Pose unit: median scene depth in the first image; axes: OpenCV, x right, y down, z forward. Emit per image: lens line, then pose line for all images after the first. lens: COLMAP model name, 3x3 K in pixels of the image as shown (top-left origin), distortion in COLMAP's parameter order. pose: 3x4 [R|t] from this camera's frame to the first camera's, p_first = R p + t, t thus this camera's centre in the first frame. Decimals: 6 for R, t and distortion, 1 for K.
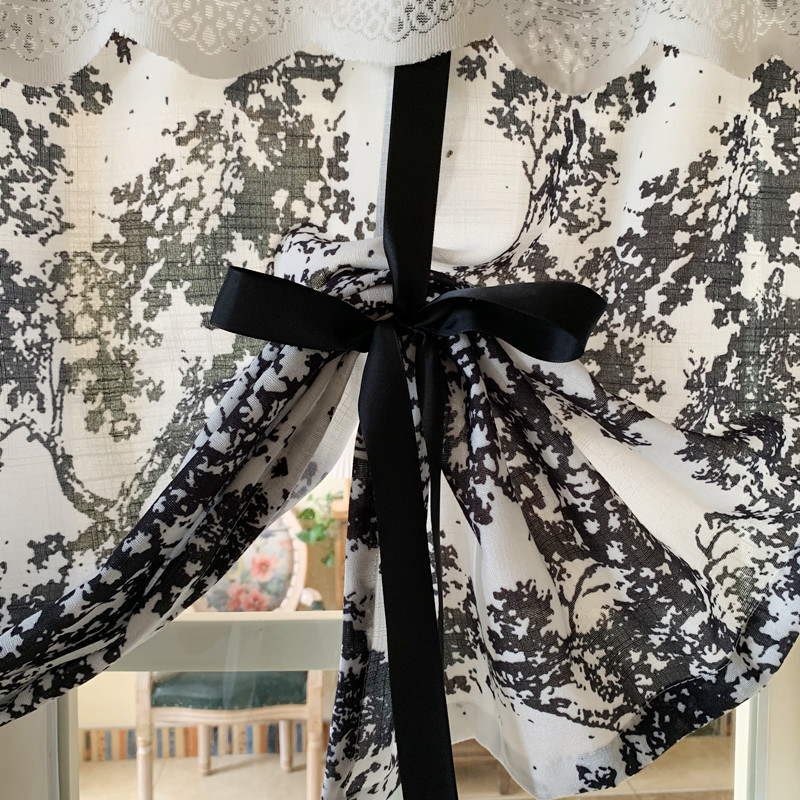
lens RADIAL K [[844.0, 0, 400.0], [0, 844.0, 400.0], [0, 0, 1]] dist [0.014678, -0.046459]
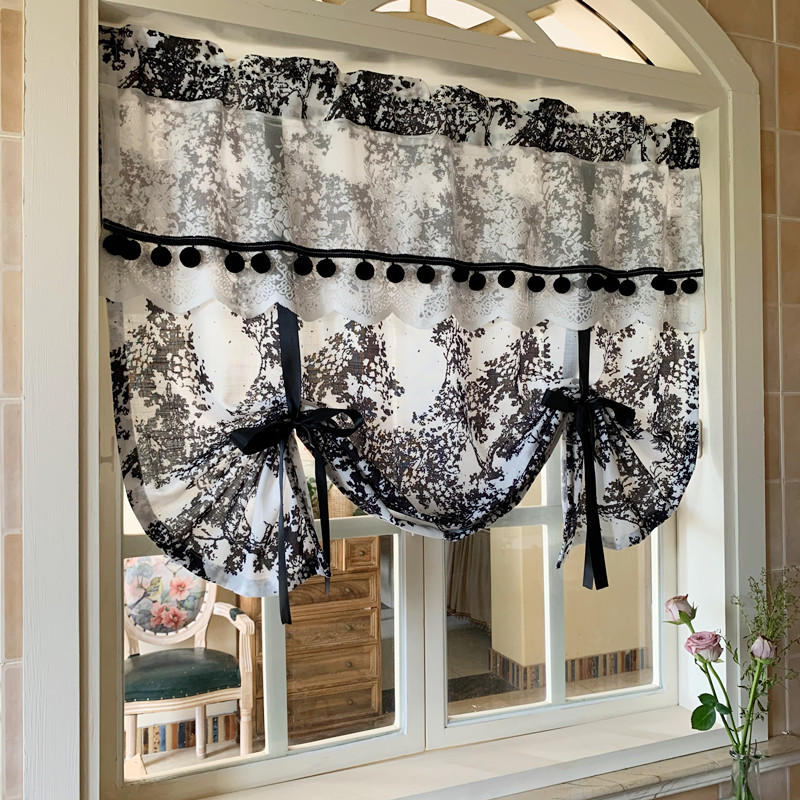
lens RADIAL K [[834.5, 0, 400.0], [0, 834.5, 400.0], [0, 0, 1]] dist [0.144291, -0.335416]
pose [[0.949382, -0.010348, 0.313952, -1.614077], [0.030592, 0.997752, -0.059622, 0.065330], [-0.312630, 0.066208, 0.947565, -1.818535]]
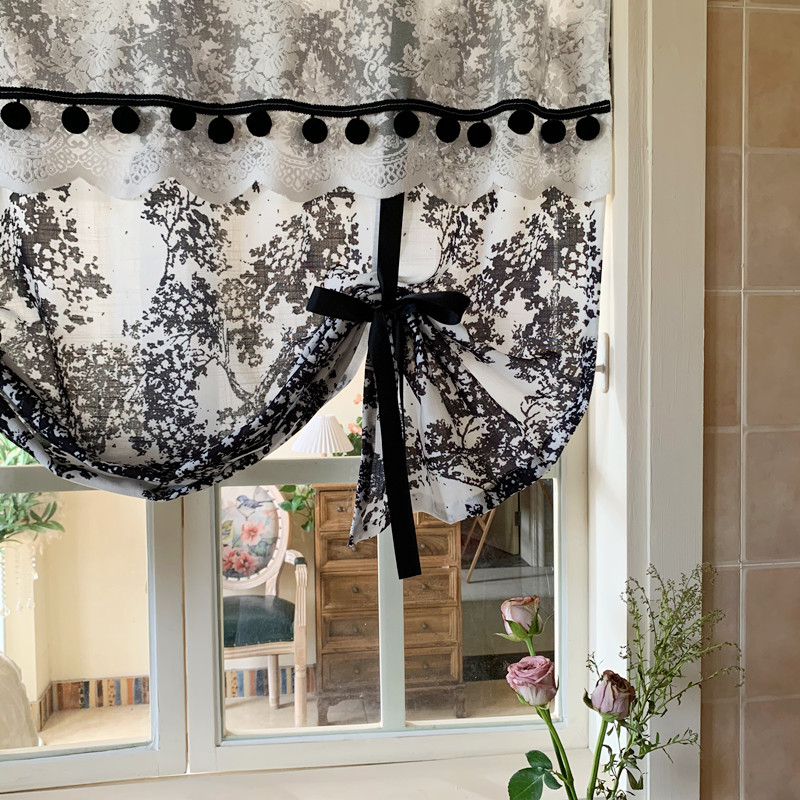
lens RADIAL K [[834.5, 0, 400.0], [0, 834.5, 400.0], [0, 0, 1]] dist [0.144291, -0.335416]
pose [[0.998688, -0.016714, 0.048408, -0.067275], [0.017003, 0.999840, -0.005552, 0.156842], [-0.048308, 0.006368, 0.998812, -1.190297]]
